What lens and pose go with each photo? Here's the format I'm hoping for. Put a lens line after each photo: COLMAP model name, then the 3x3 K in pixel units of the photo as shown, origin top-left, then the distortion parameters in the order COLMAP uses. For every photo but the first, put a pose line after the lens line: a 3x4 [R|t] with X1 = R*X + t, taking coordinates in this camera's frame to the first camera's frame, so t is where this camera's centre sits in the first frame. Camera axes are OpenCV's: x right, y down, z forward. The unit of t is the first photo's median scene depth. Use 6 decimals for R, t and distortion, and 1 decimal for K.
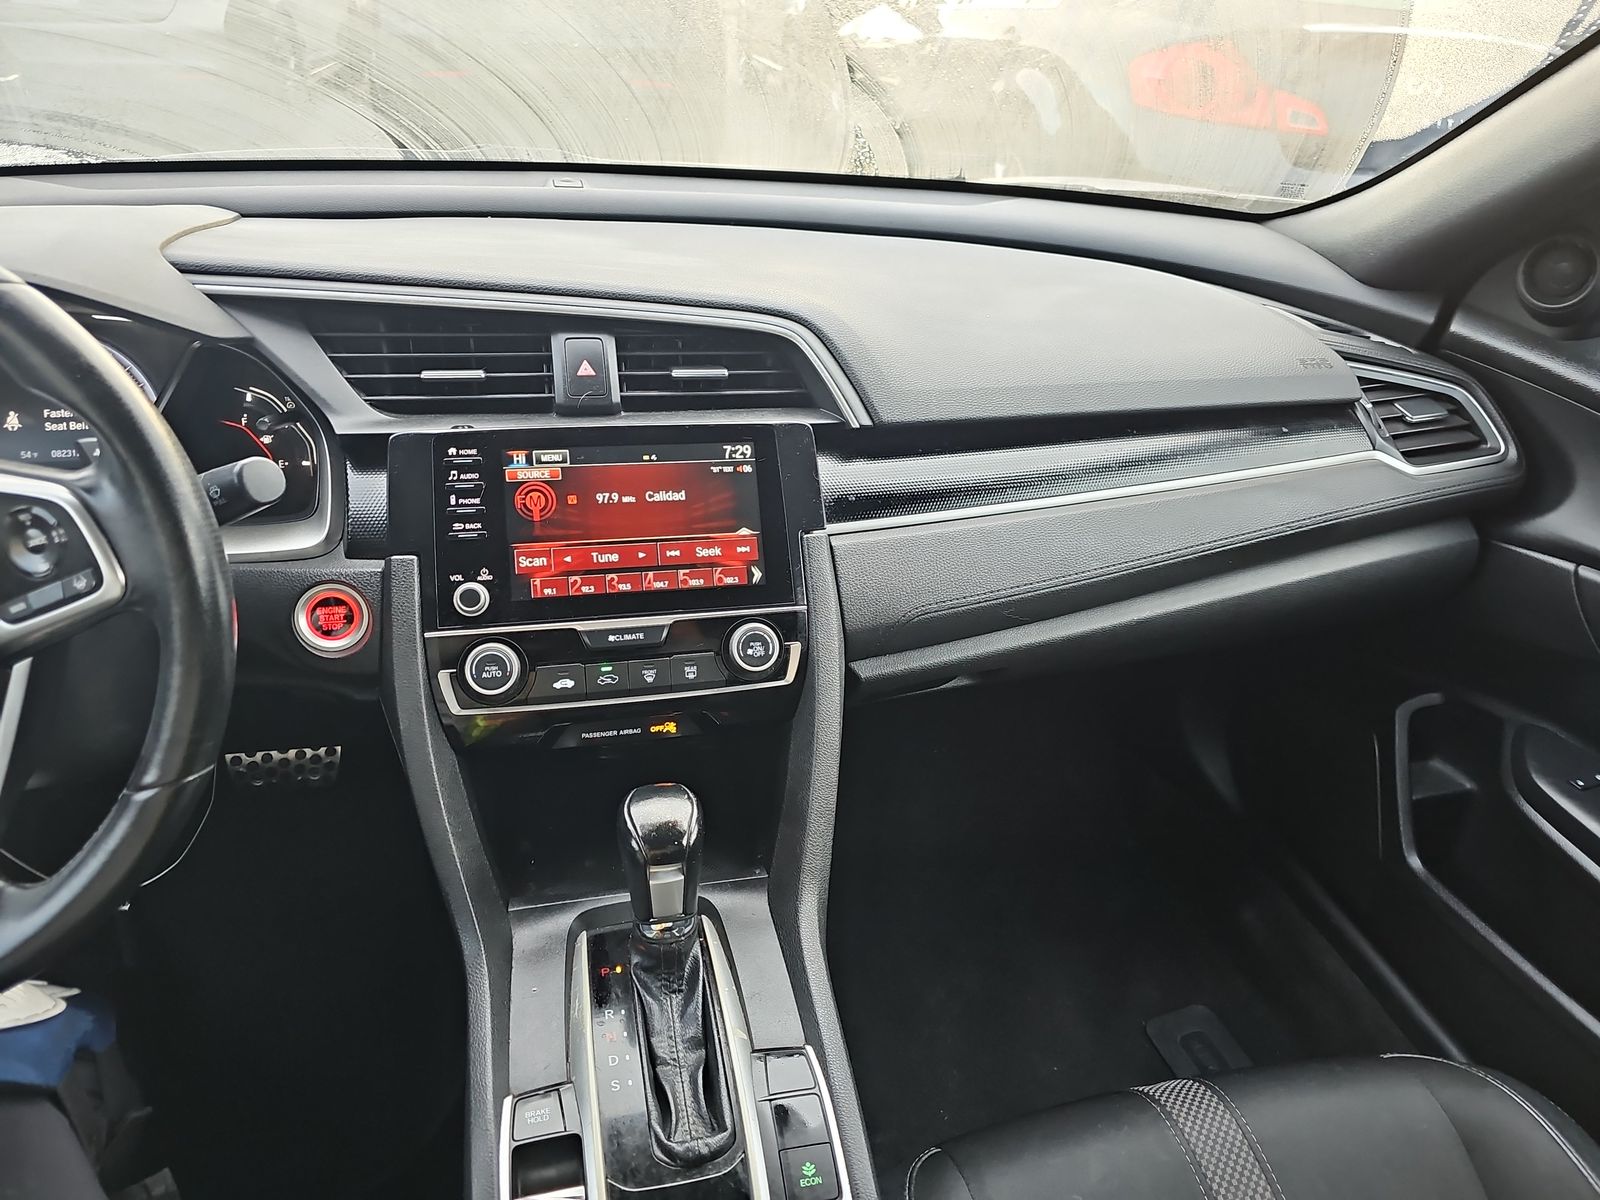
lens RADIAL K [[1051.8, 0, 796.5], [0, 1051.8, 597.0], [0, 0, 1]] dist [0.039617, -0.039270]
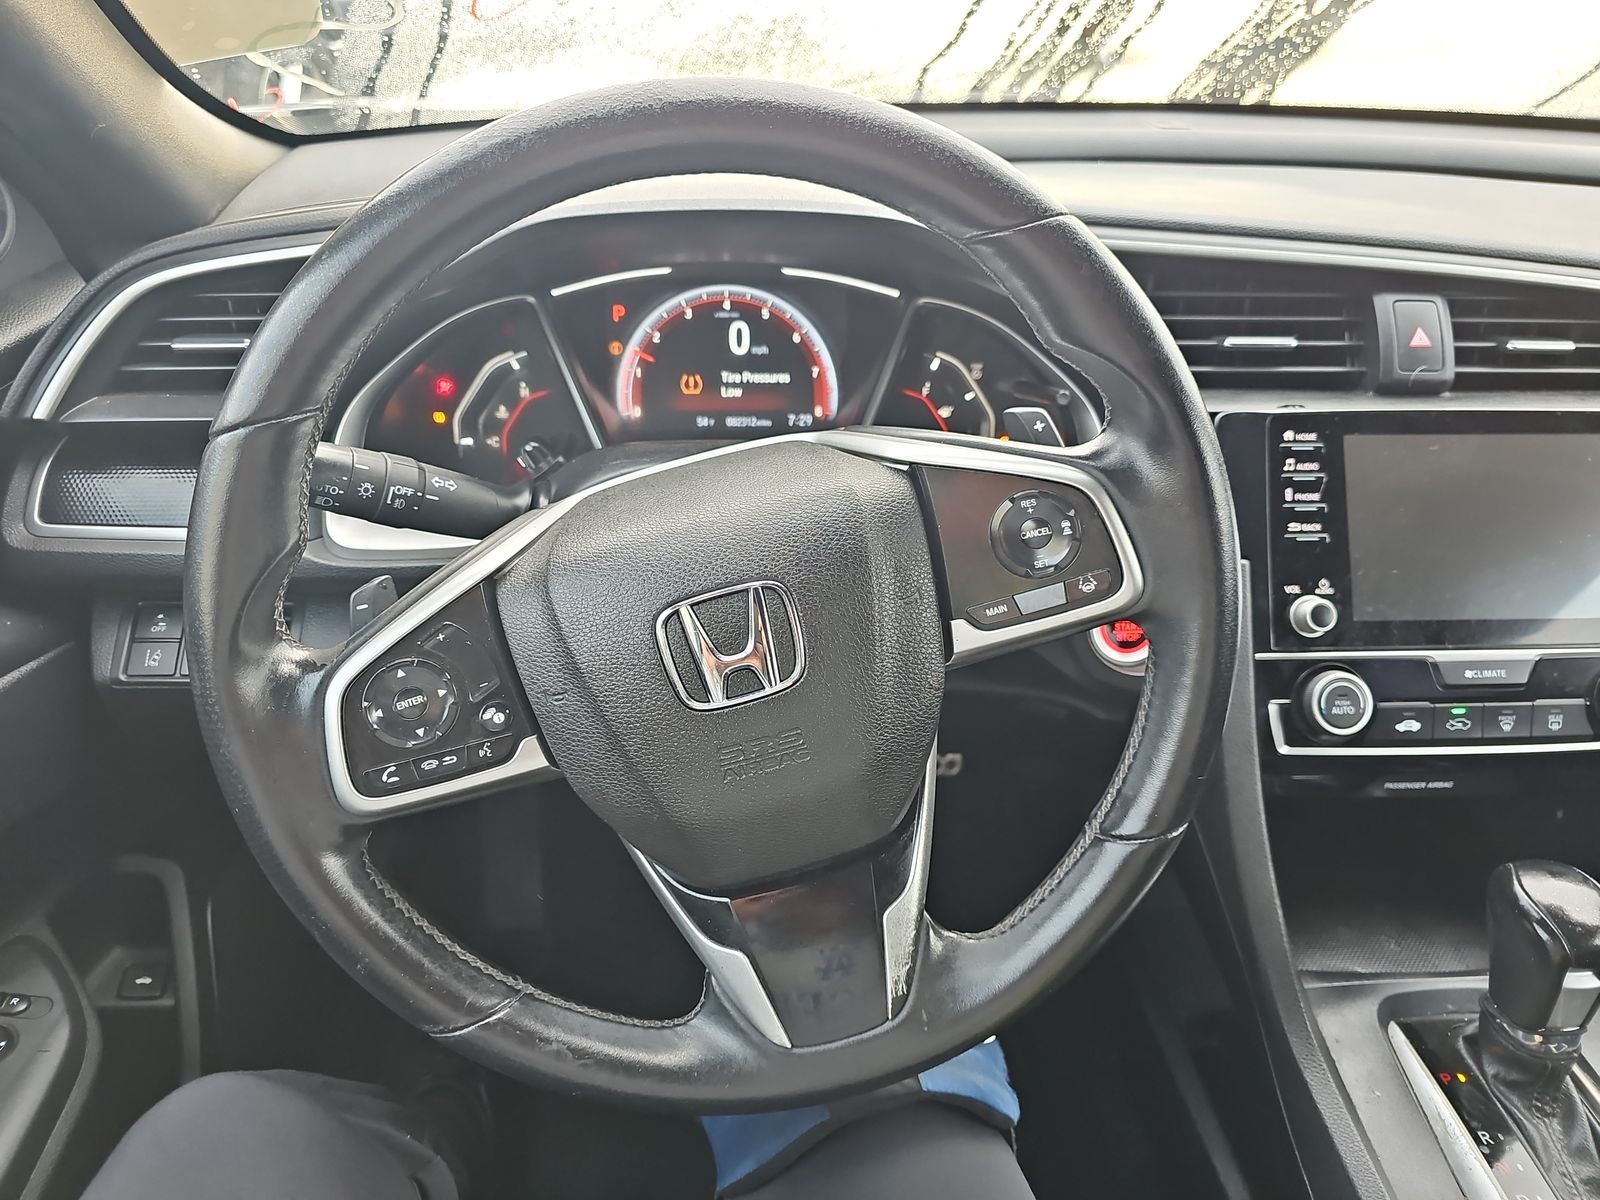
lens RADIAL K [[1103.5, 0, 821.8], [0, 1103.5, 616.5], [0, 0, 1]] dist [0.028583, -0.060271]
pose [[0.979991, 0.064485, -0.188306, -0.509929], [-0.057633, 0.997469, 0.041641, -0.011606], [0.190515, -0.029956, 0.981227, 0.074639]]
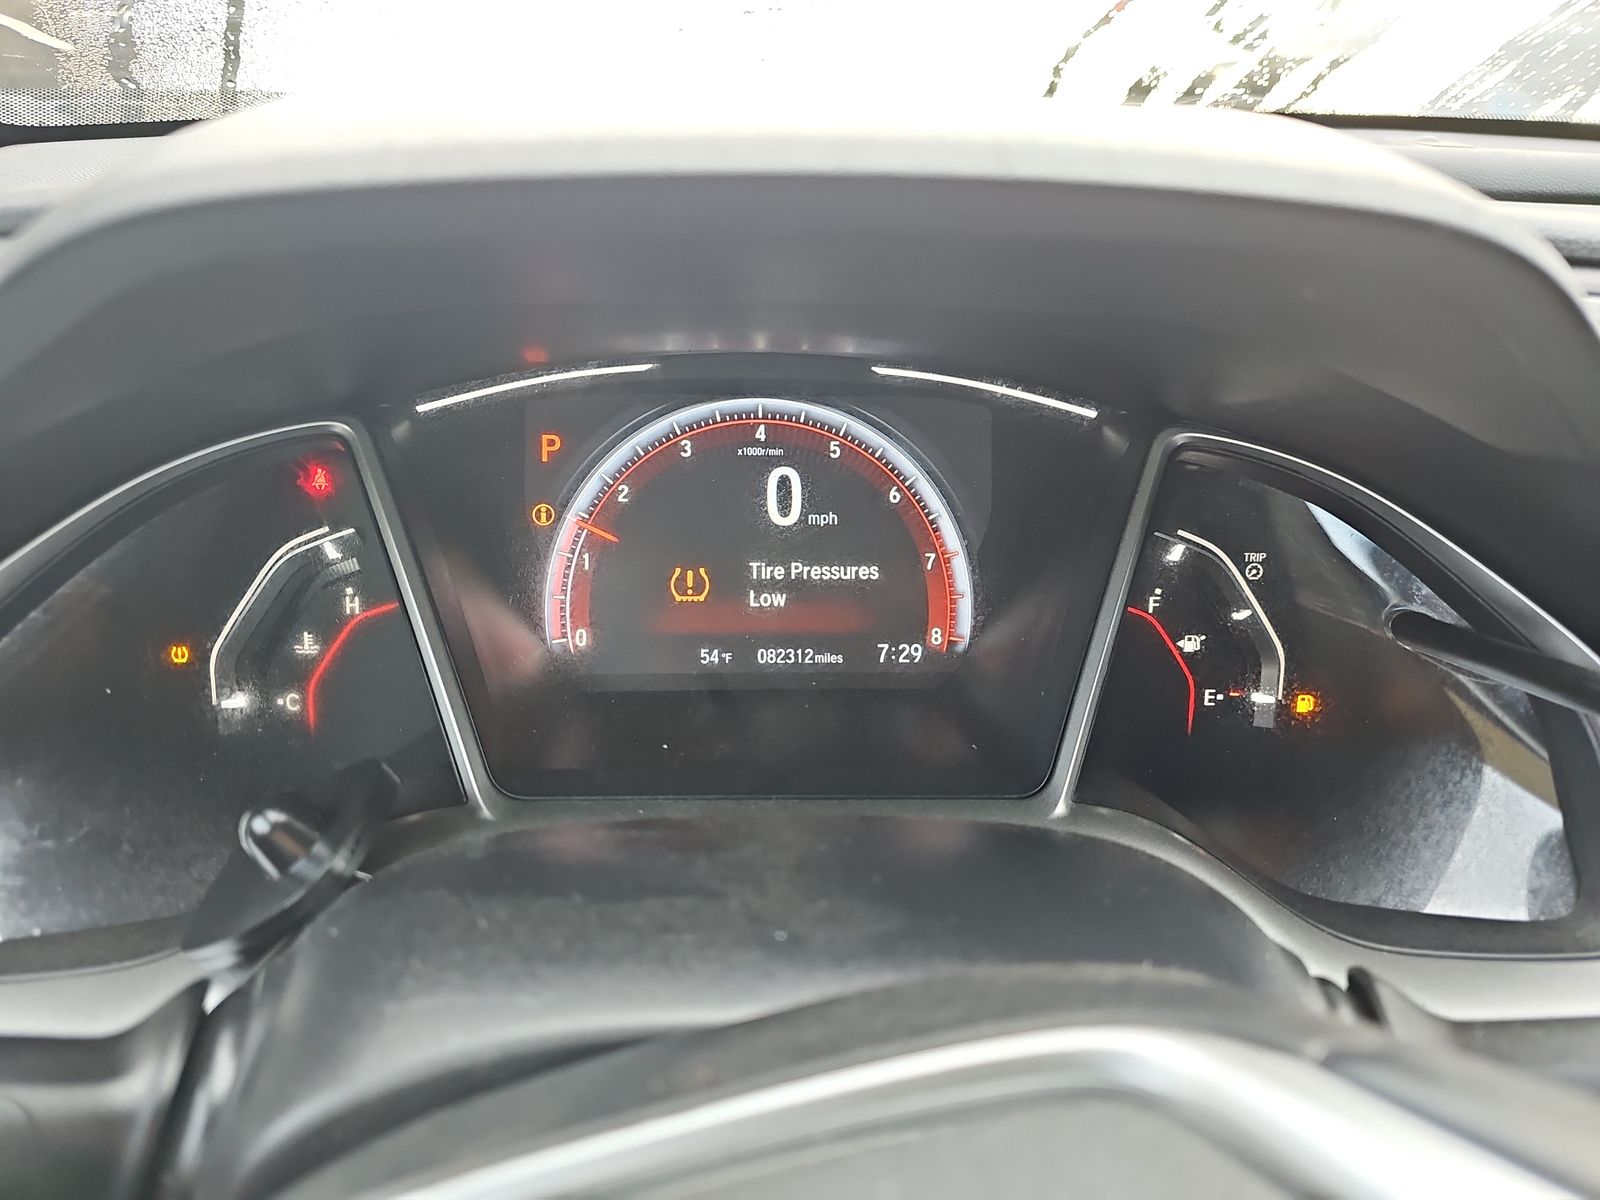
lens RADIAL K [[1051.8, 0, 796.5], [0, 1051.8, 597.0], [0, 0, 1]] dist [0.039617, -0.039270]
pose [[0.978320, 0.056760, -0.199167, -0.706441], [-0.066103, 0.996988, -0.040574, -0.170891], [0.196264, 0.052859, 0.979125, 0.644920]]
